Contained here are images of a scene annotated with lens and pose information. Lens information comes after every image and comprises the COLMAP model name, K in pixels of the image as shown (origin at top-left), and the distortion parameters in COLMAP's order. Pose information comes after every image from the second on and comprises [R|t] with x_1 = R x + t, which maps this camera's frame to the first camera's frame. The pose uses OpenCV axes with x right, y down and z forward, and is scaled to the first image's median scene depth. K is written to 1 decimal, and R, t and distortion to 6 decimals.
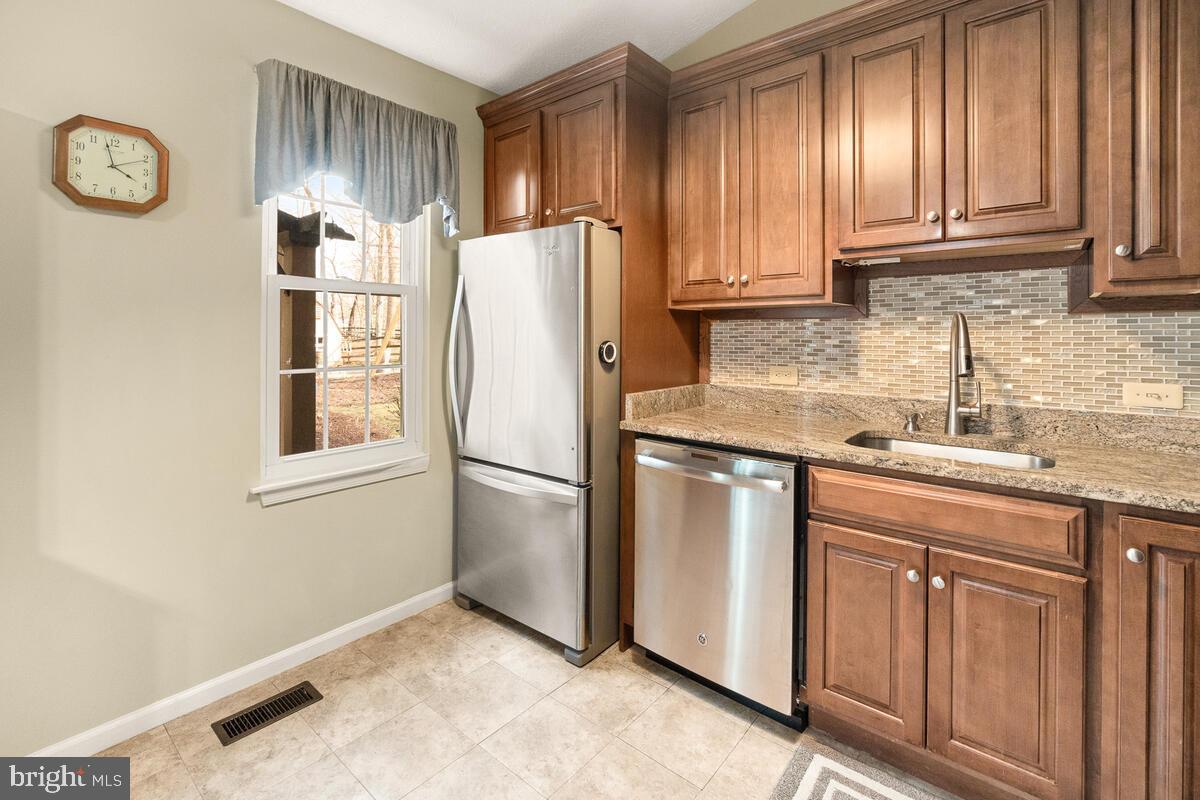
lens RADIAL K [[541.2, 0, 601.8], [0, 541.2, 330.9], [0, 0, 1]] dist [-0.001902, -0.000660]
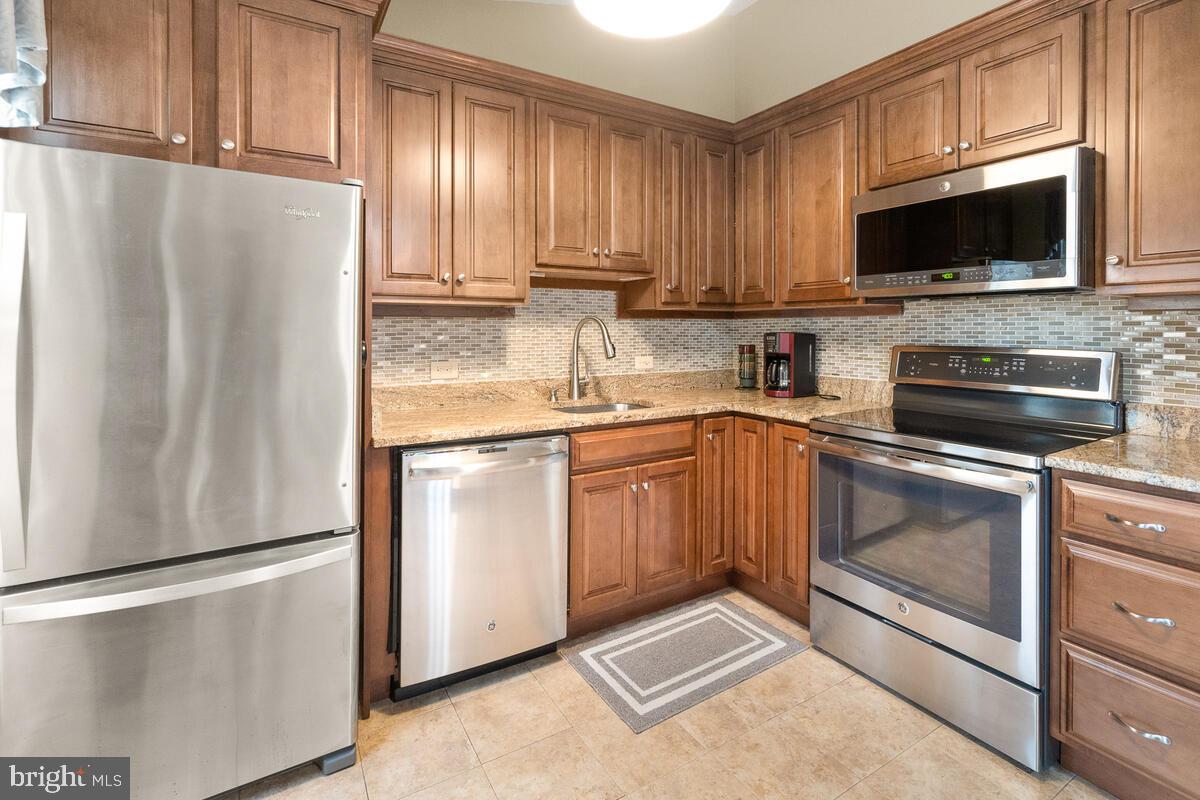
lens RADIAL K [[541.2, 0, 601.8], [0, 541.2, 330.9], [0, 0, 1]] dist [-0.001902, -0.000660]
pose [[0.327172, -0.005794, 0.944947, -0.726992], [-0.003948, 0.999964, 0.007498, -0.004743], [-0.944957, -0.006183, 0.327137, 0.468447]]
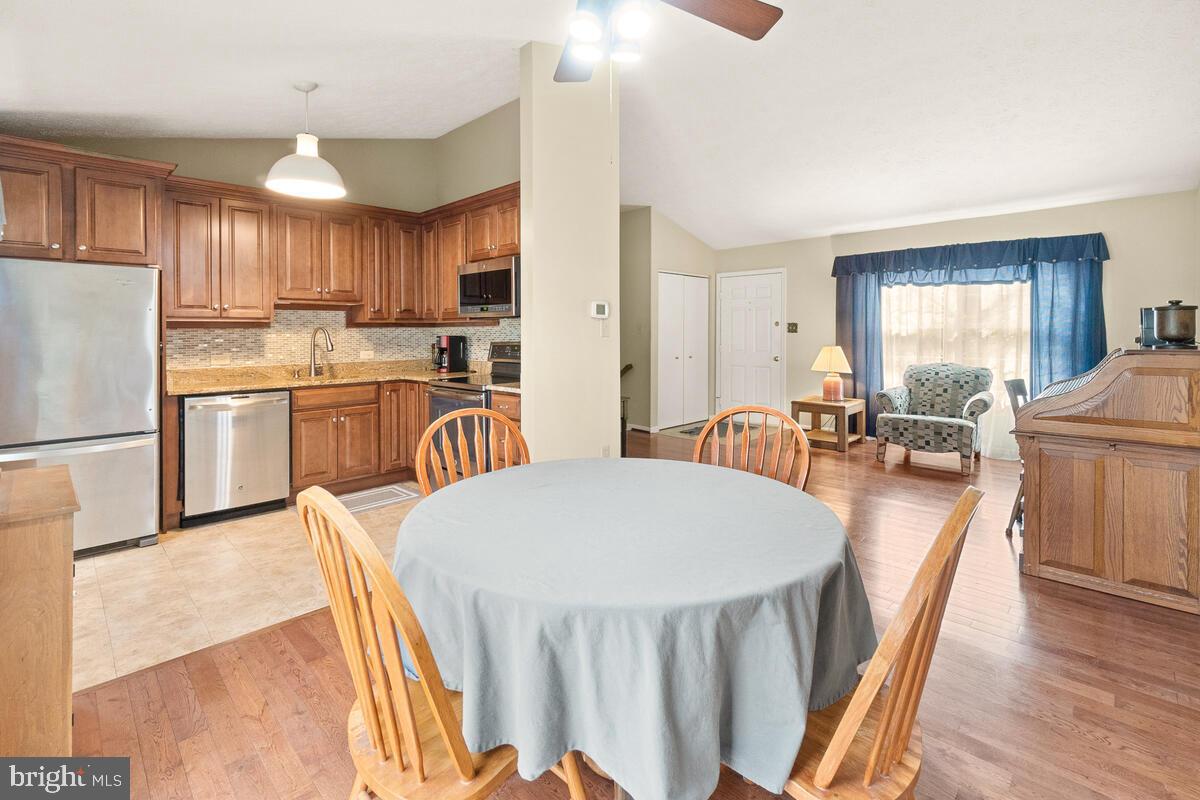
lens RADIAL K [[534.1, 0, 601.7], [0, 534.1, 334.6], [0, 0, 1]] dist [-0.001113, -0.000292]
pose [[0.075156, -0.009653, 0.997125, -1.710906], [0.000710, 0.999953, 0.009627, -0.021017], [-0.997172, -0.000016, 0.075159, -0.501833]]
